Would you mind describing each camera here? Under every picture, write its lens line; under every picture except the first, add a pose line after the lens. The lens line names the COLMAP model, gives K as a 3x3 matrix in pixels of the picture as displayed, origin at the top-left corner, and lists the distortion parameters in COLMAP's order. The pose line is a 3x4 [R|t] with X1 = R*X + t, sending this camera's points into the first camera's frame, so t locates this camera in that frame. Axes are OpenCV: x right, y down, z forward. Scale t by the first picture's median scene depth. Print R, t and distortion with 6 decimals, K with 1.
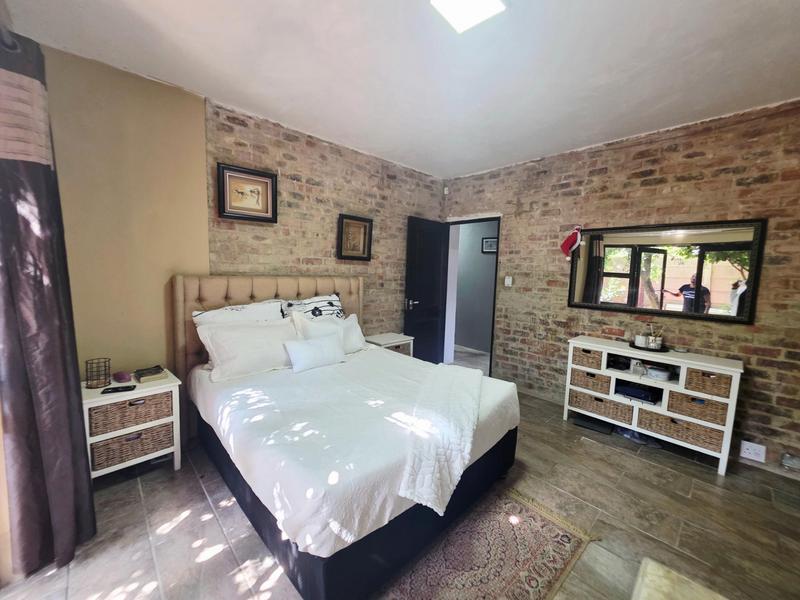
lens RADIAL K [[325.6, 0, 401.2], [0, 325.6, 299.8], [0, 0, 1]] dist [-0.001437, -0.000029]
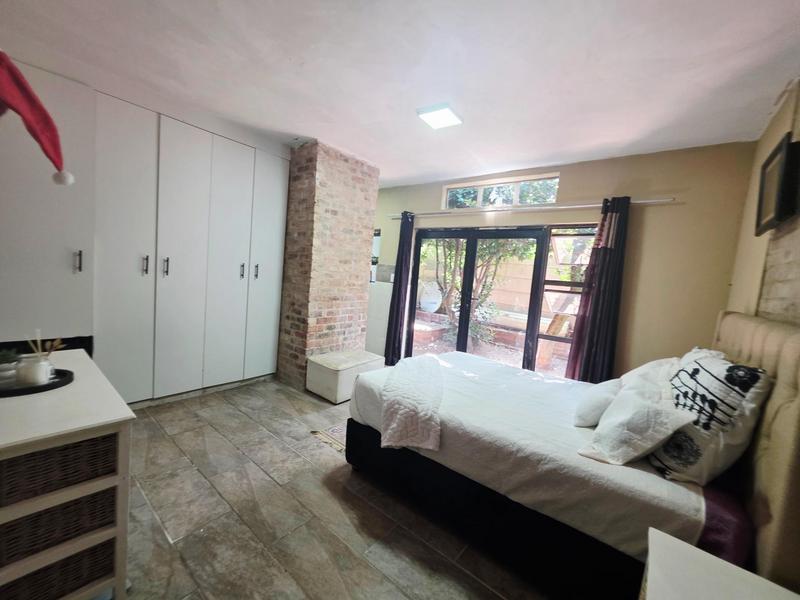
lens RADIAL K [[325.6, 0, 398.8], [0, 325.6, 299.2], [0, 0, 1]] dist [-0.001437, -0.000029]
pose [[-0.984453, -0.106136, -0.139955, 0.389462], [-0.129980, 0.976122, 0.174042, -0.169022], [0.118141, 0.189527, -0.974742, 1.966190]]
